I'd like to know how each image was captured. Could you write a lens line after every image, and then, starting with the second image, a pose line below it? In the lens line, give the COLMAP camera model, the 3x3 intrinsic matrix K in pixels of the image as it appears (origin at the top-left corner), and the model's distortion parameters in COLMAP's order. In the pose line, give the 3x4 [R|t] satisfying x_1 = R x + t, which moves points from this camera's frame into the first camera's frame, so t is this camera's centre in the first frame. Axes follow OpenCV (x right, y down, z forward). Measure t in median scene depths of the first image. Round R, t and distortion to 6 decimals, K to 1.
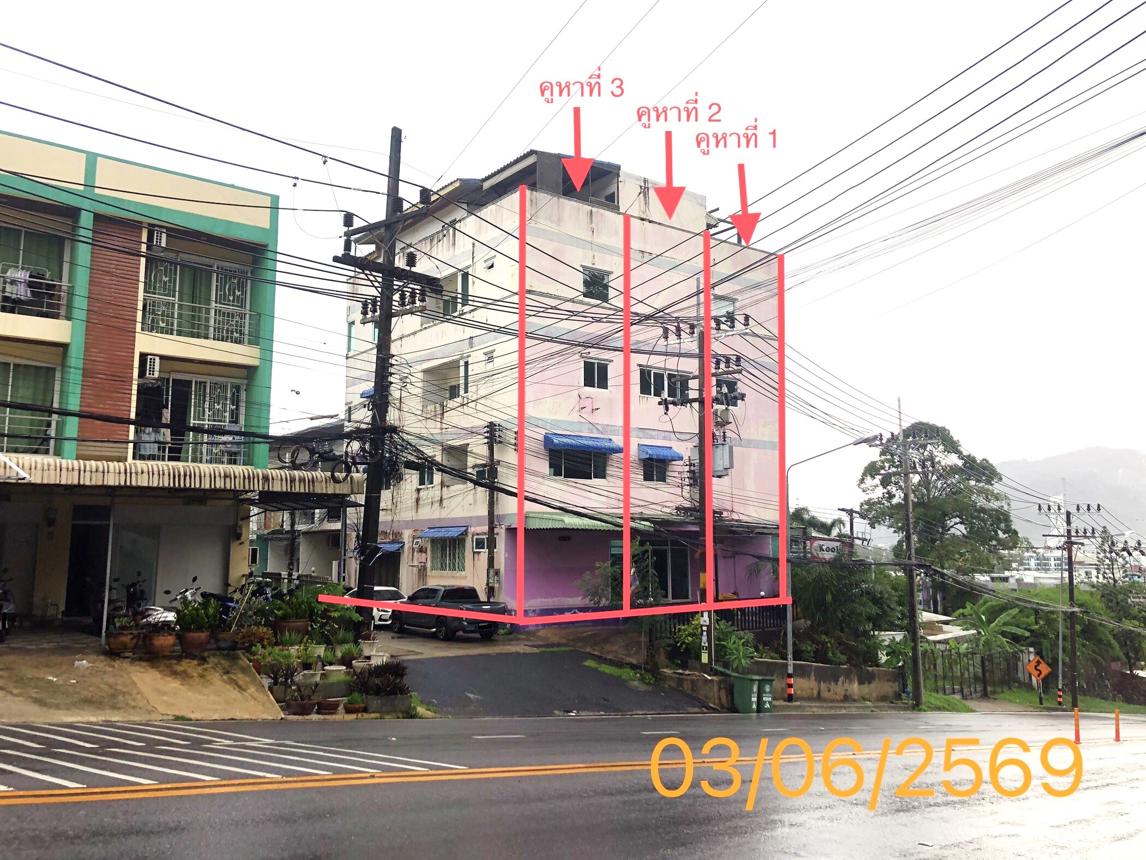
lens RADIAL K [[948.8, 0, 574.5], [0, 948.8, 433.0], [0, 0, 1]] dist [0.013416, -0.004127]
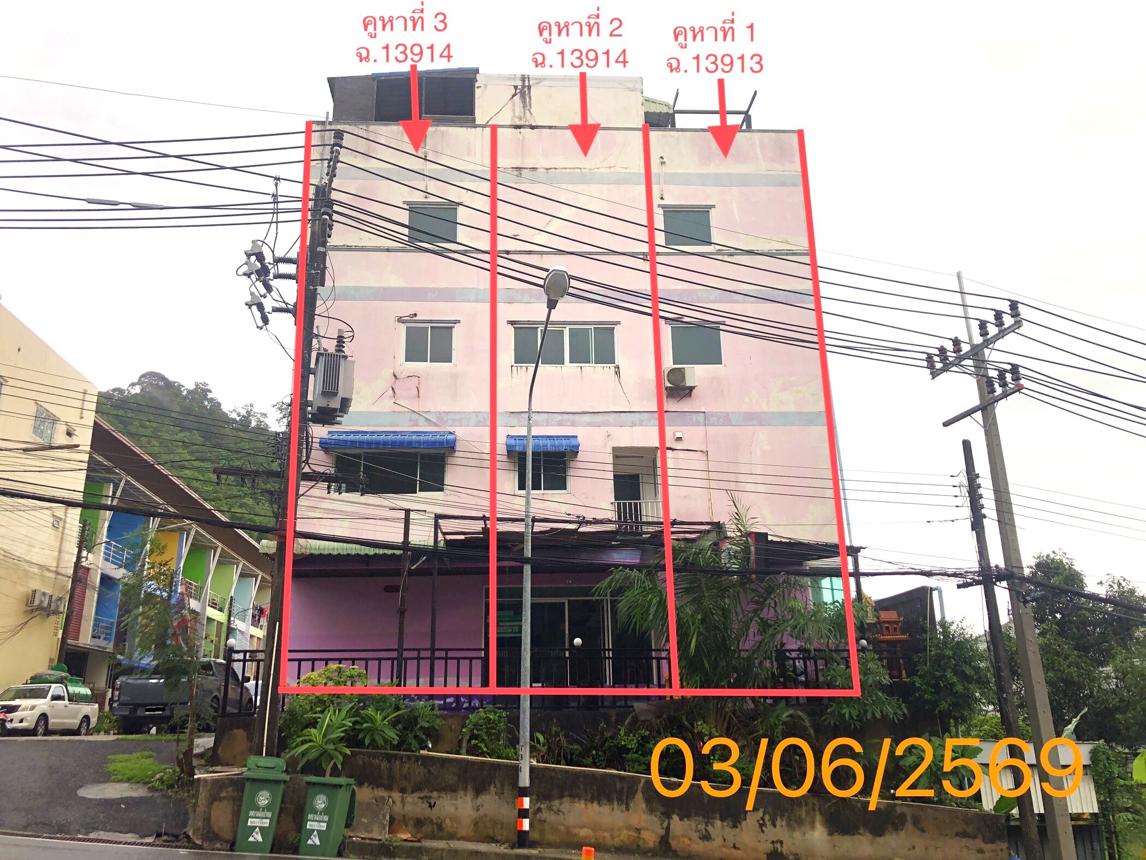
lens RADIAL K [[948.8, 0, 574.5], [0, 948.8, 433.0], [0, 0, 1]] dist [0.013416, -0.004127]
pose [[0.833529, -0.182605, -0.521426, 0.448690], [0.088357, 0.975711, -0.200453, 0.145861], [0.545365, 0.121012, 0.829417, 0.486588]]
